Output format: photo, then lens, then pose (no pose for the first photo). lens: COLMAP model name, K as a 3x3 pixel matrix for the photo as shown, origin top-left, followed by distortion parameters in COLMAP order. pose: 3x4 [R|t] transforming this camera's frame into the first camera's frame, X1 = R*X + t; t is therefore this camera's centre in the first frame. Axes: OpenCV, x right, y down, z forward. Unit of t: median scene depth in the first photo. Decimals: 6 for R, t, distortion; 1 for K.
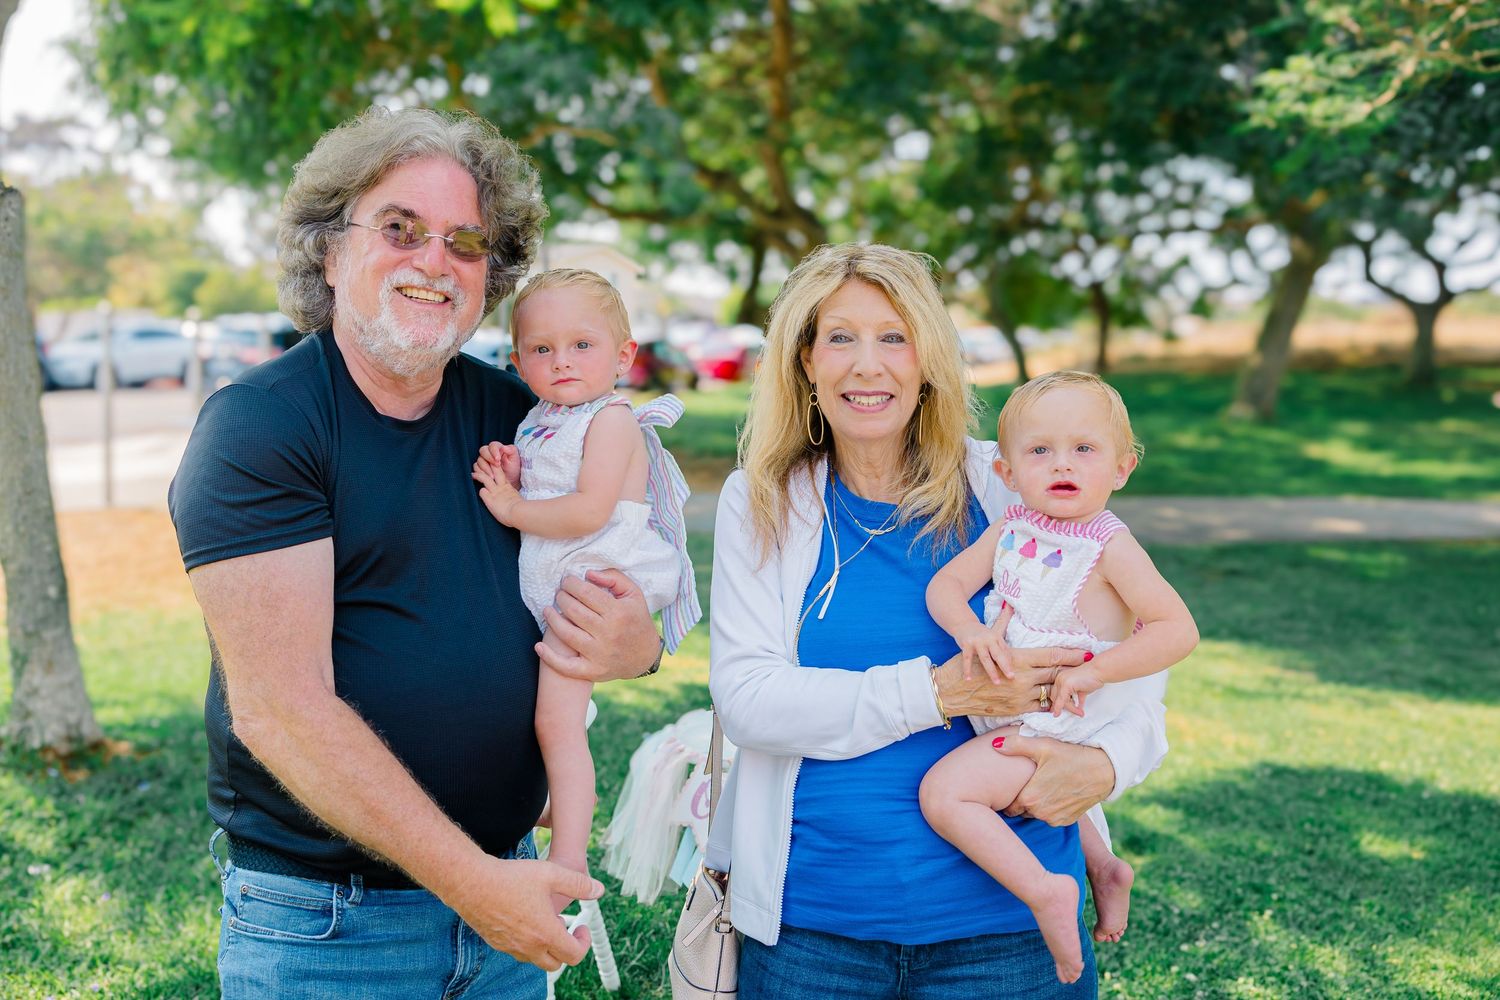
lens RADIAL K [[1449.3, 0, 762.8], [0, 1449.3, 512.8], [0, 0, 1]] dist [-0.006461, 0.023623]
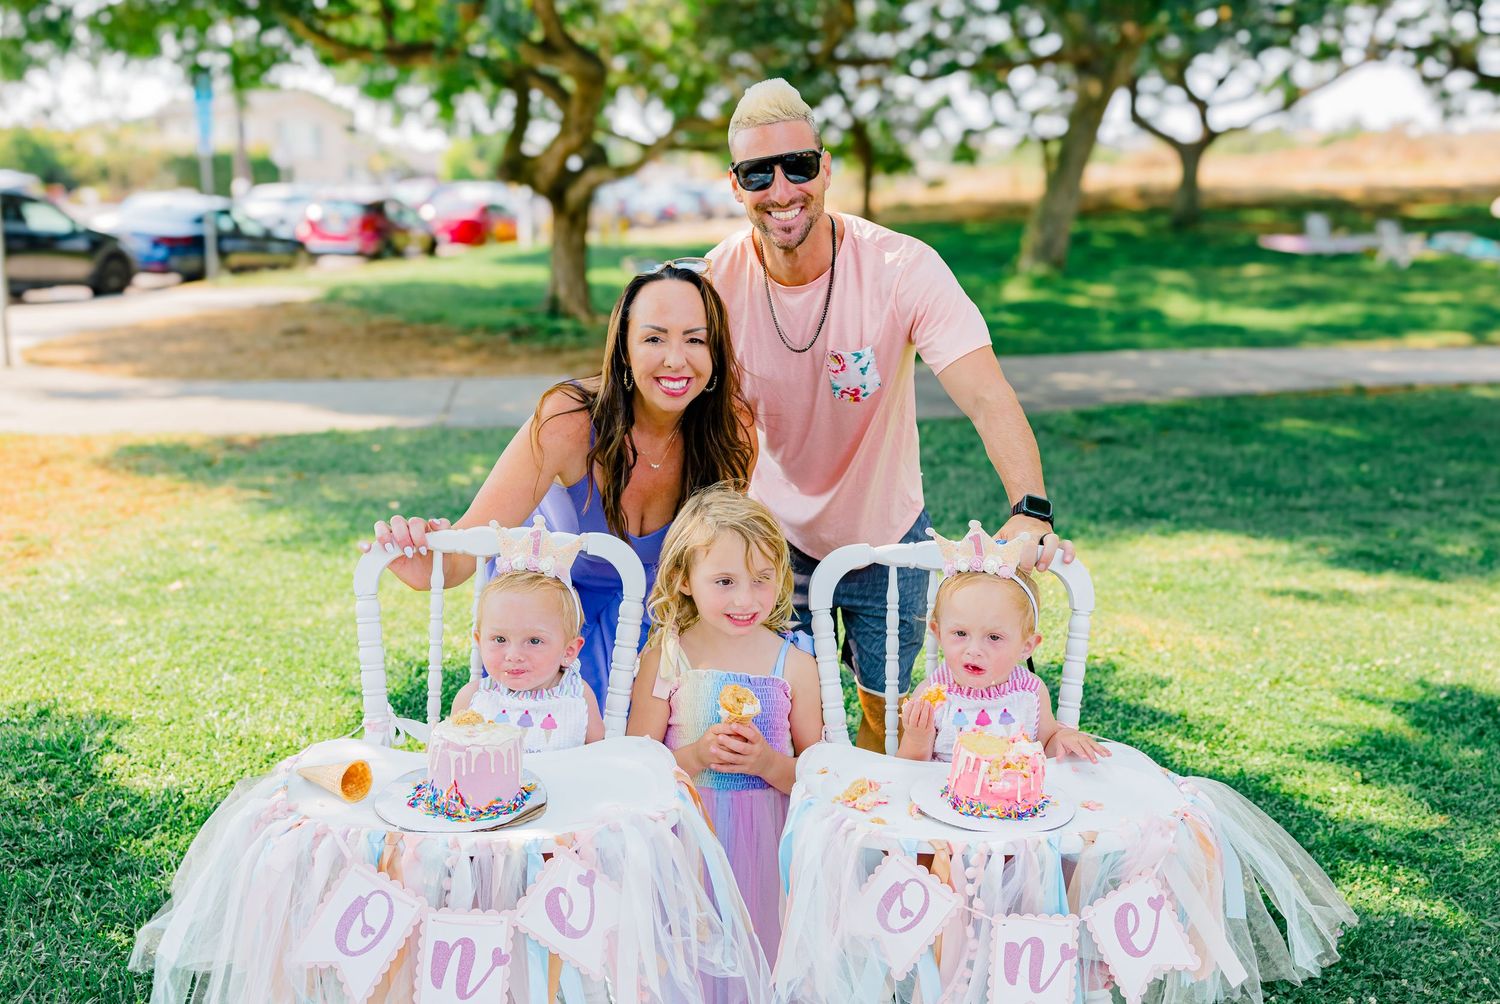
lens RADIAL K [[1449.3, 0, 762.8], [0, 1449.3, 514.8], [0, 0, 1]] dist [-0.006461, 0.023623]
pose [[0.975666, -0.067710, 0.208545, -0.101639], [0.046489, 0.993382, 0.105033, -0.023018], [-0.214276, -0.092782, 0.972356, 0.171440]]
